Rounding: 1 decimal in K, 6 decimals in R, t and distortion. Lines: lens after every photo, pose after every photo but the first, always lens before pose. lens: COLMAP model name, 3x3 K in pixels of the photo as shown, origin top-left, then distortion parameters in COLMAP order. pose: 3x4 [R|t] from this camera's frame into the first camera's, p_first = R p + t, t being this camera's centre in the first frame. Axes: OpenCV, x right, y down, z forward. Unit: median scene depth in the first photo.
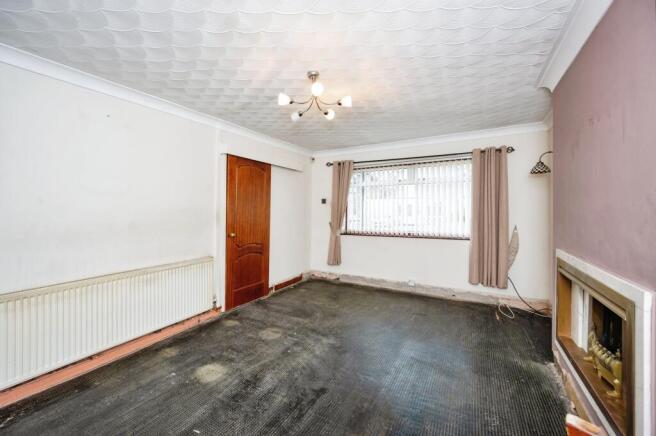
lens RADIAL K [[259.7, 0, 326.5], [0, 259.7, 211.6], [0, 0, 1]] dist [0.001829, 0.000317]
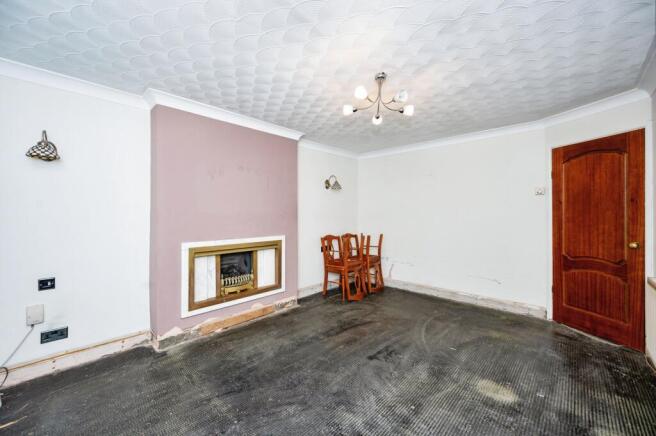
lens RADIAL K [[259.7, 0, 323.3], [0, 259.7, 217.6], [0, 0, 1]] dist [0.001829, 0.000317]
pose [[-0.964931, 0.001465, 0.262500, -0.107106], [0.006782, 0.999790, 0.019347, -0.001679], [-0.262416, 0.020449, -0.964738, 1.962957]]
